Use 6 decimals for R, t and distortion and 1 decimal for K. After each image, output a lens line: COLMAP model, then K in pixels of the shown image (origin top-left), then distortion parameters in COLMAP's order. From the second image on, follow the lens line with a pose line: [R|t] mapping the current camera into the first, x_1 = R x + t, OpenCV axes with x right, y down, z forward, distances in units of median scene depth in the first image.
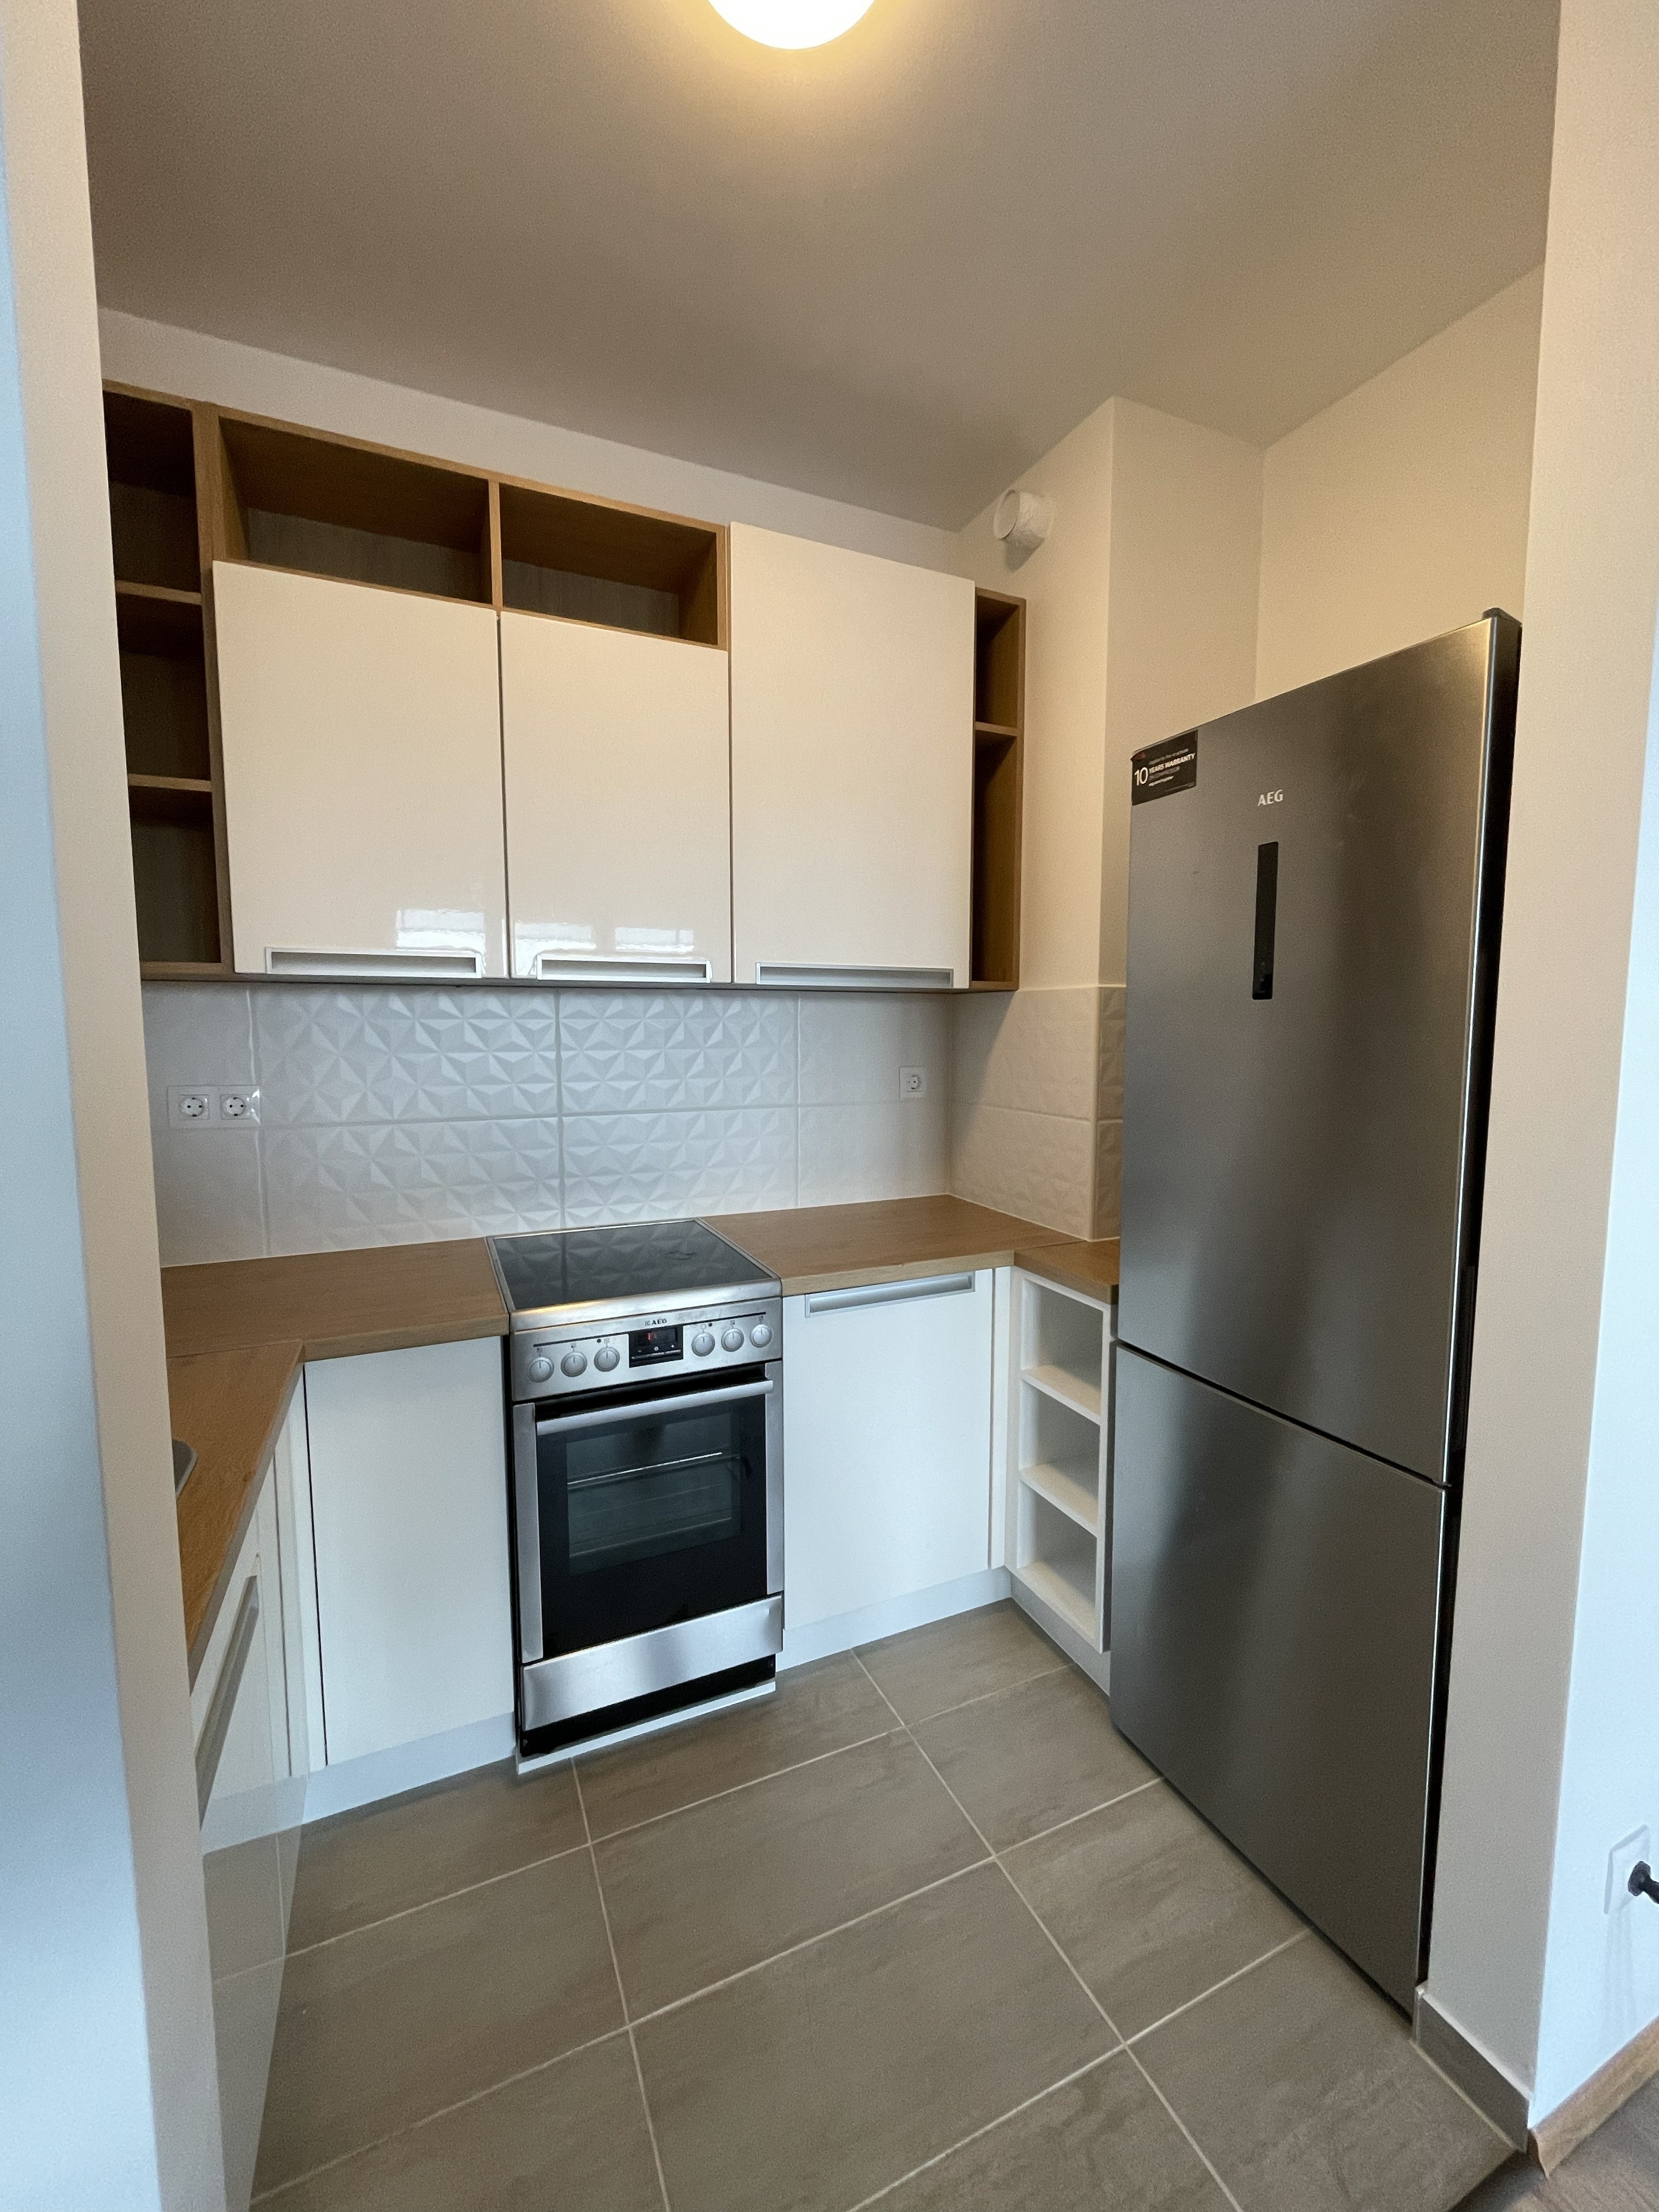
lens RADIAL K [[874.9, 0, 816.3], [0, 874.9, 1091.5], [0, 0, 1]] dist [0.001299, -0.000227]
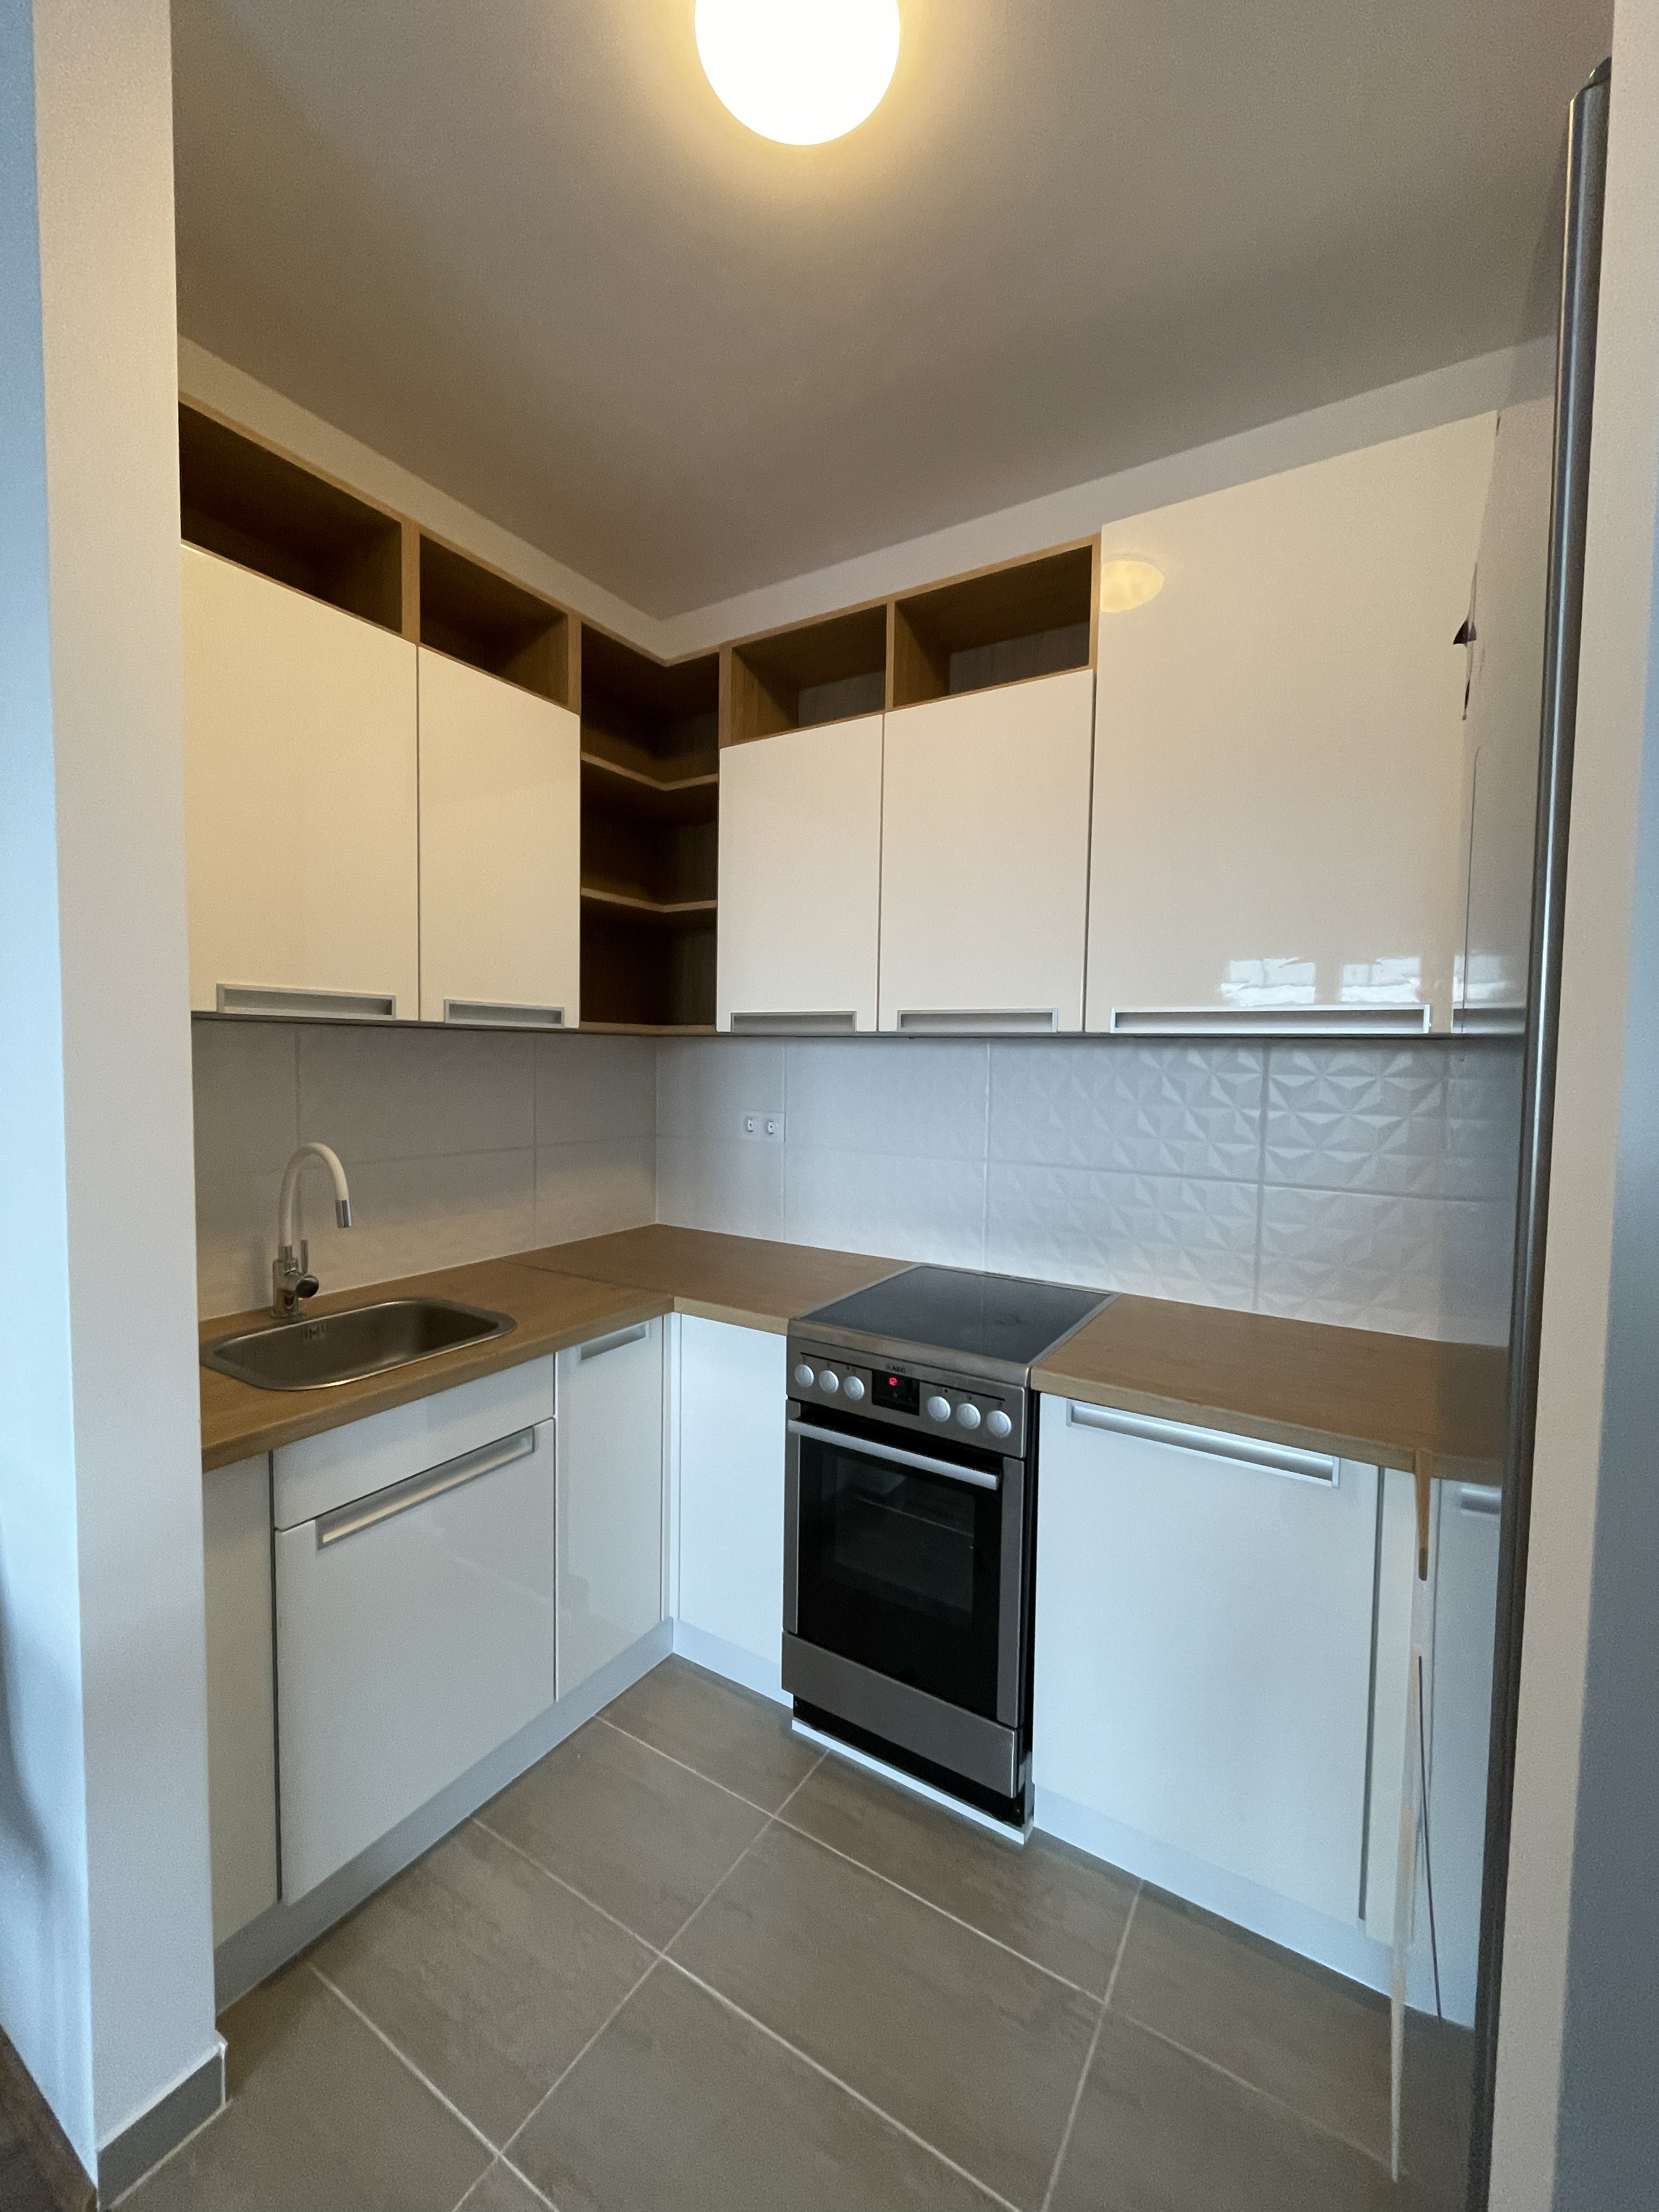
lens RADIAL K [[900.5, 0, 829.5], [0, 900.5, 1106.0], [0, 0, 1]] dist [-0.001422, 0.000076]
pose [[0.554646, 0.049416, -0.830618, 0.355564], [-0.089591, 0.995979, -0.000571, -0.017377], [0.827249, 0.074732, 0.556842, 0.190271]]
